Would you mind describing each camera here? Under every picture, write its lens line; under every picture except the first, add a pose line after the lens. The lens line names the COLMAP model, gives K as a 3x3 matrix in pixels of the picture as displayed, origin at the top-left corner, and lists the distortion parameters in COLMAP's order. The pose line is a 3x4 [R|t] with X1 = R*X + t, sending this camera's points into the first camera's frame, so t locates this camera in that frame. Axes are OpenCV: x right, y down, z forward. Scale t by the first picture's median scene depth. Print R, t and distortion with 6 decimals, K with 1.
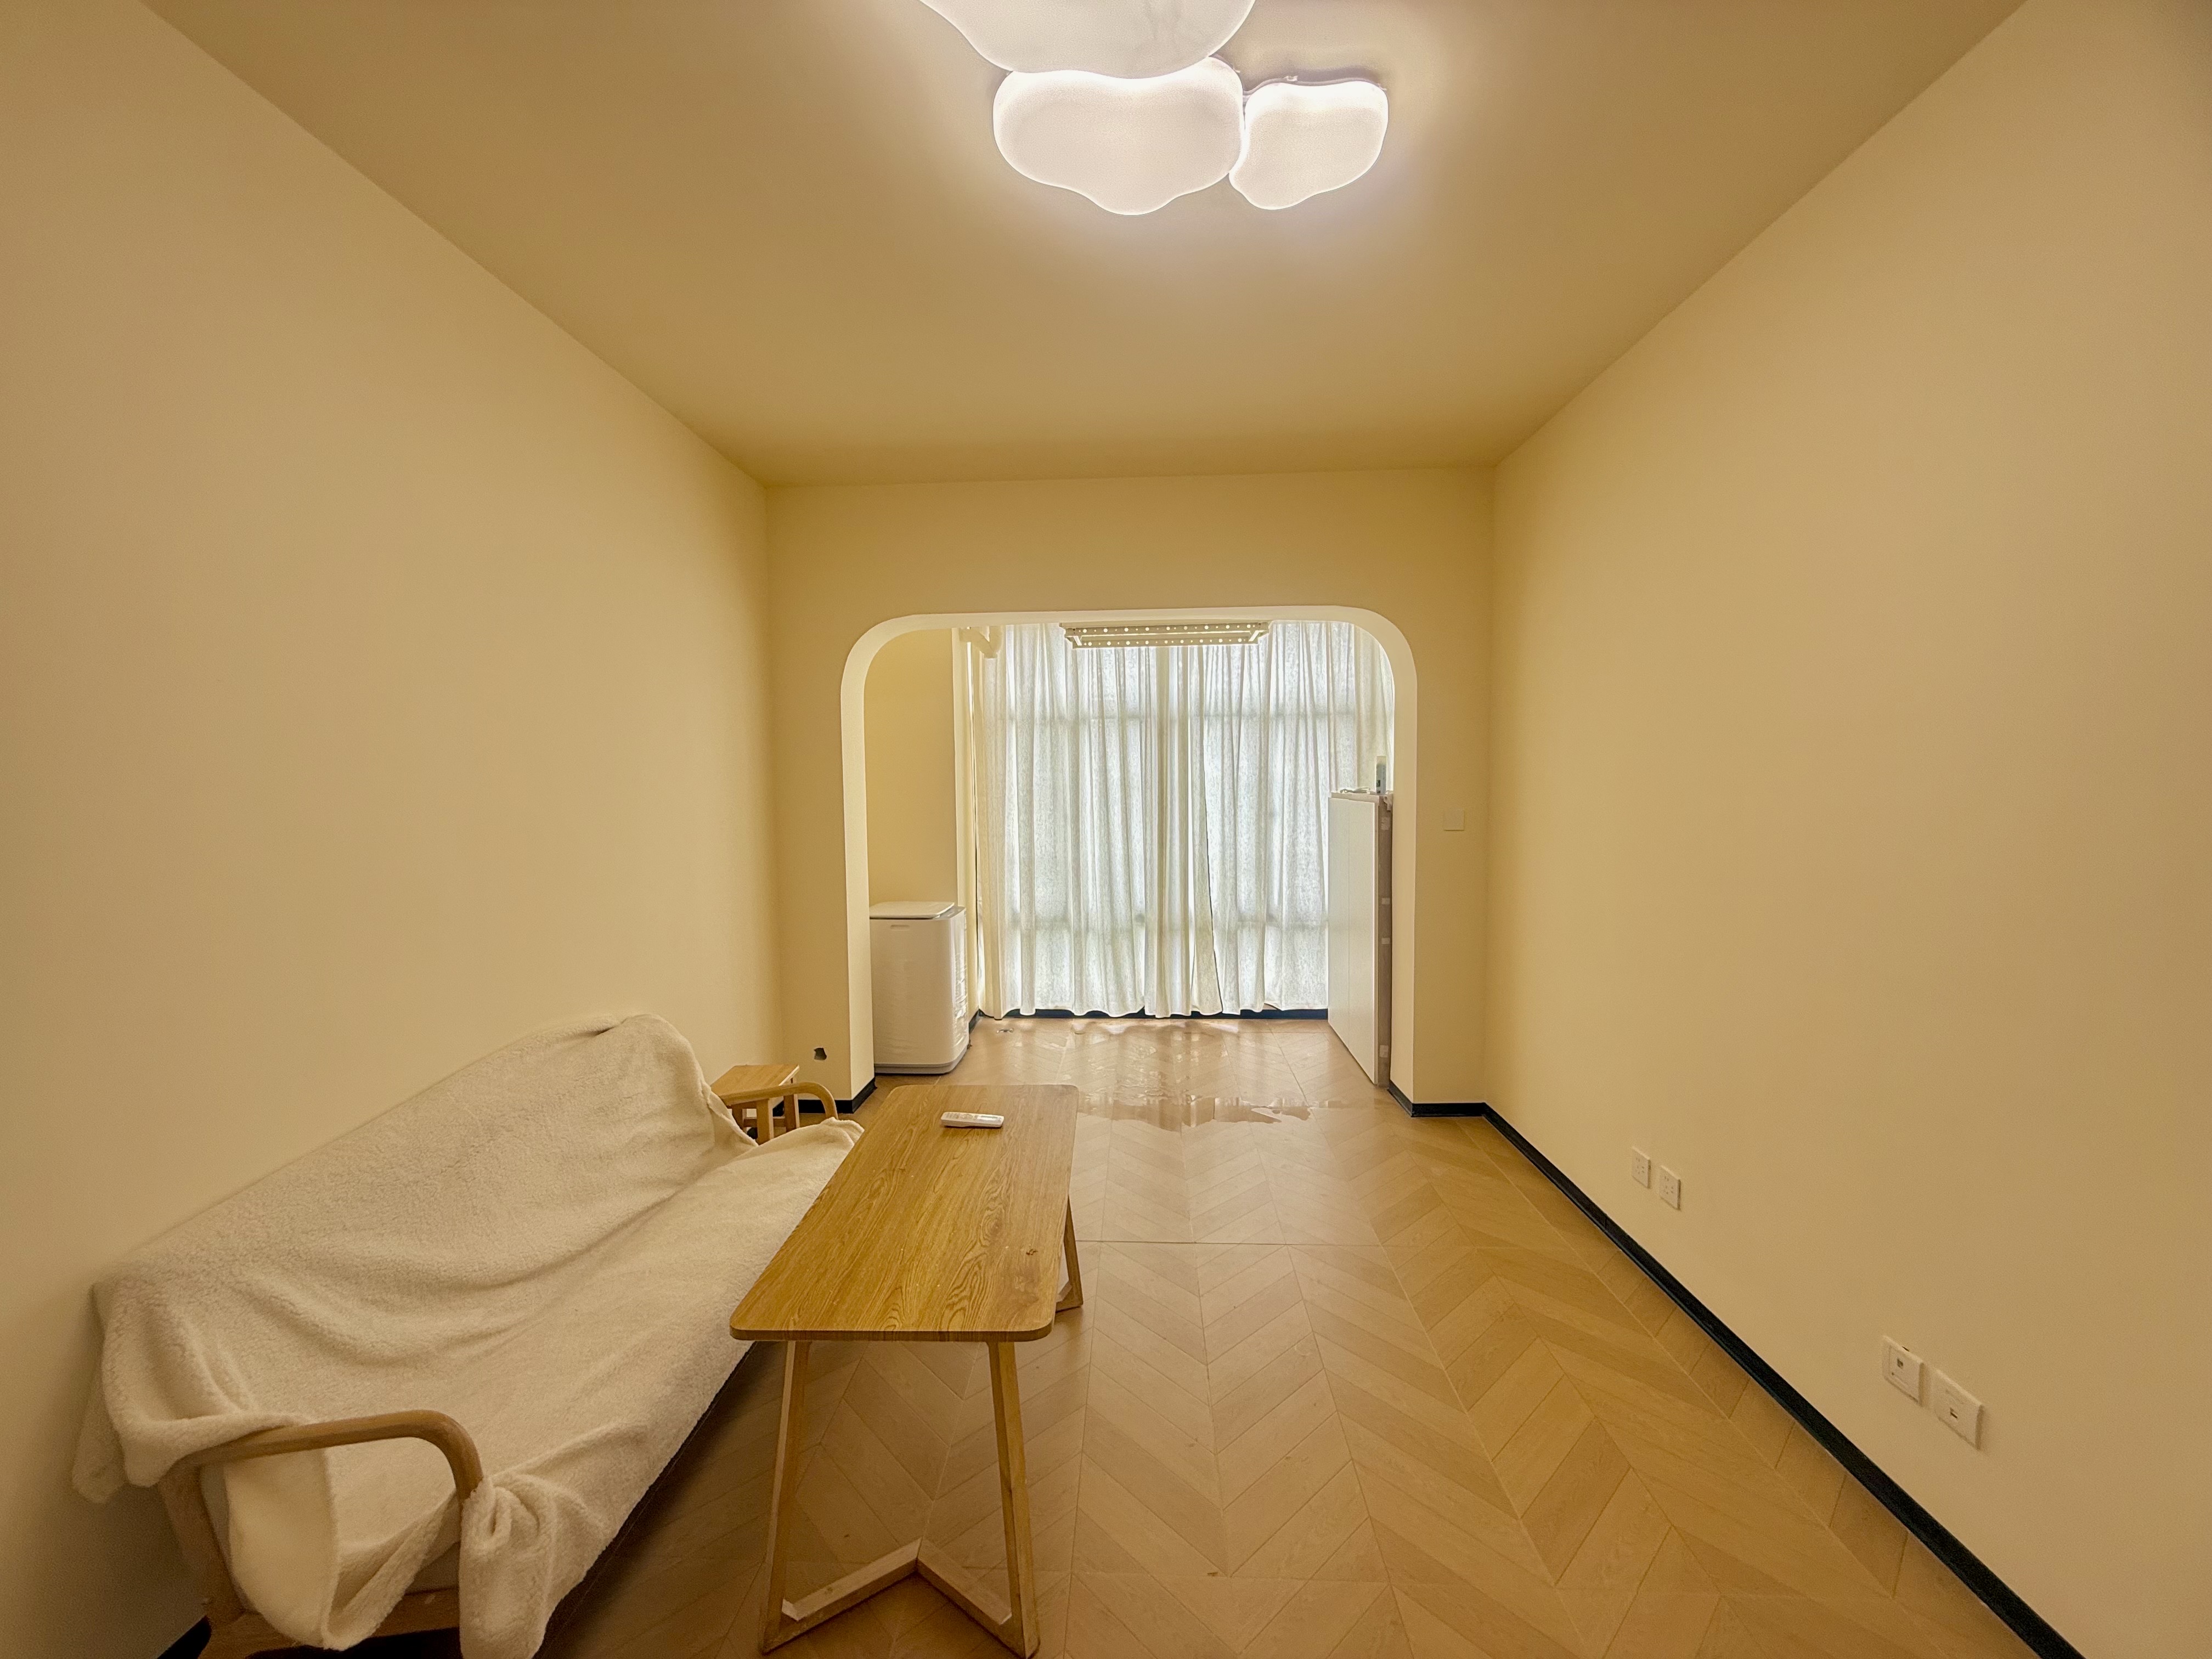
lens RADIAL K [[880.6, 0, 1108.7], [0, 880.6, 831.5], [0, 0, 1]] dist [-0.000004, -0.000030]
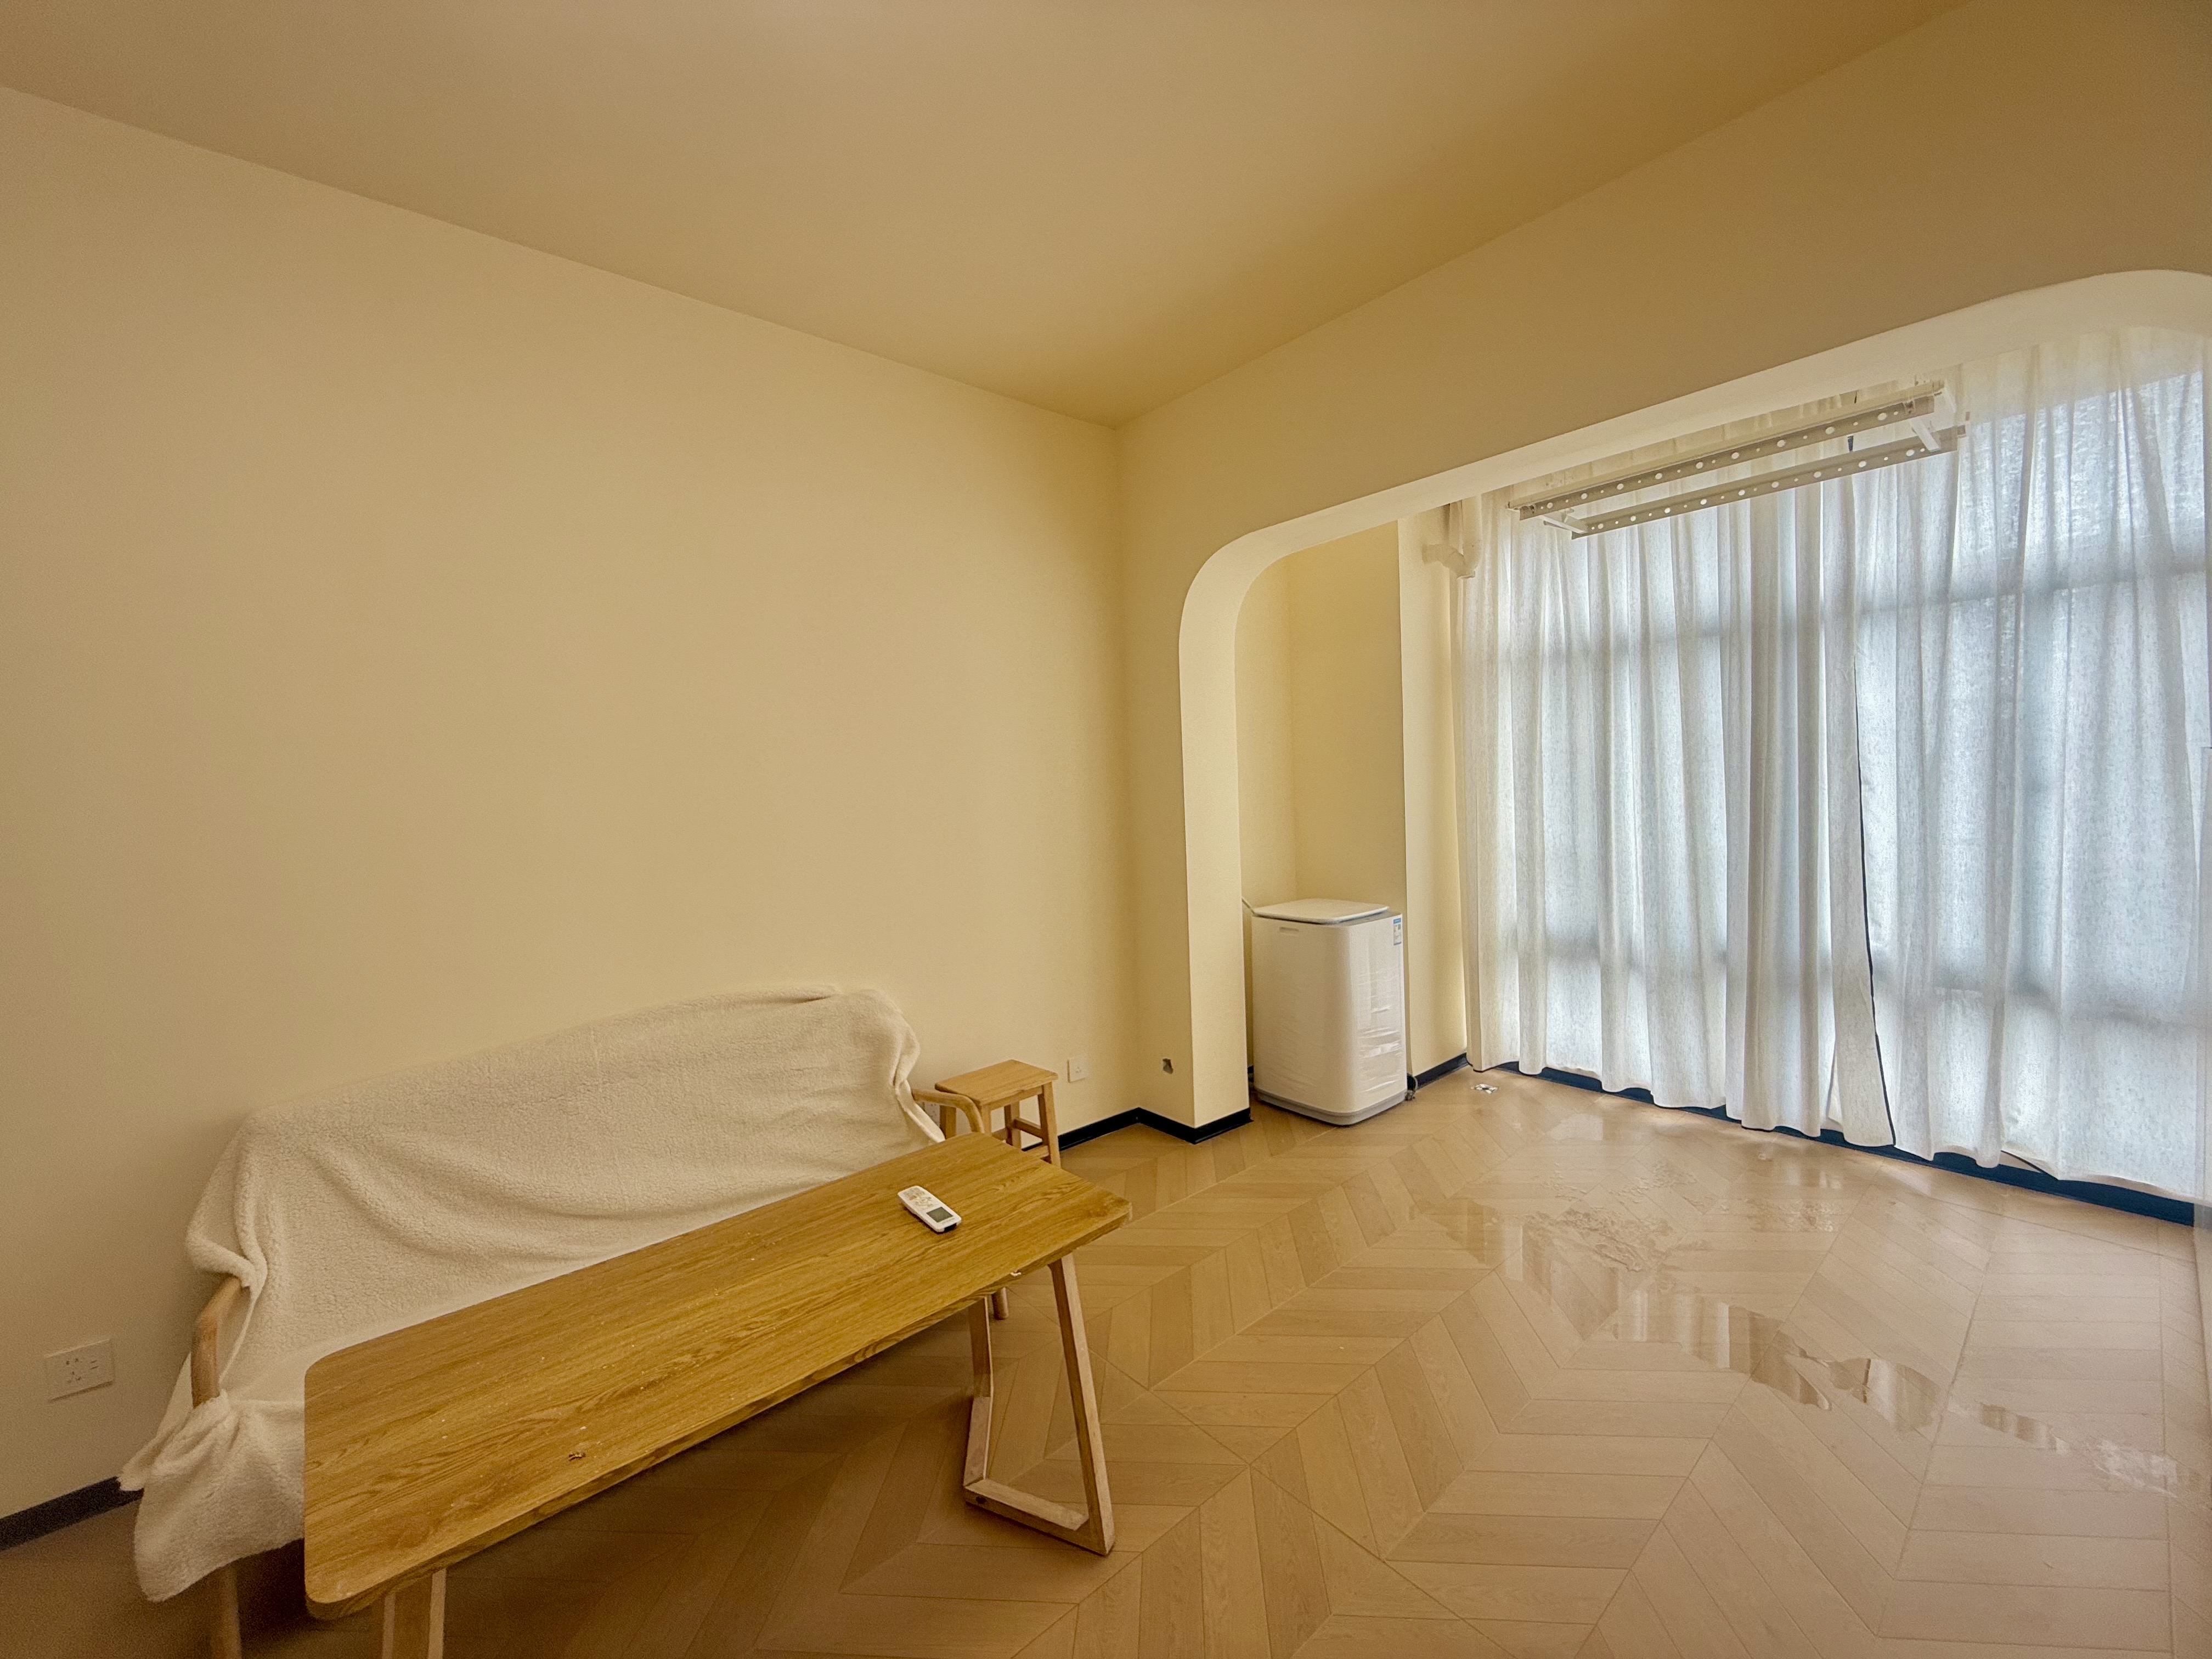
lens RADIAL K [[880.6, 0, 1117.4], [0, 880.6, 826.1], [0, 0, 1]] dist [-0.000004, -0.000030]
pose [[0.677465, 0.016661, -0.735367, 0.415361], [-0.010701, 0.999861, 0.012795, 0.006179], [0.735478, -0.000799, 0.677549, 0.556412]]
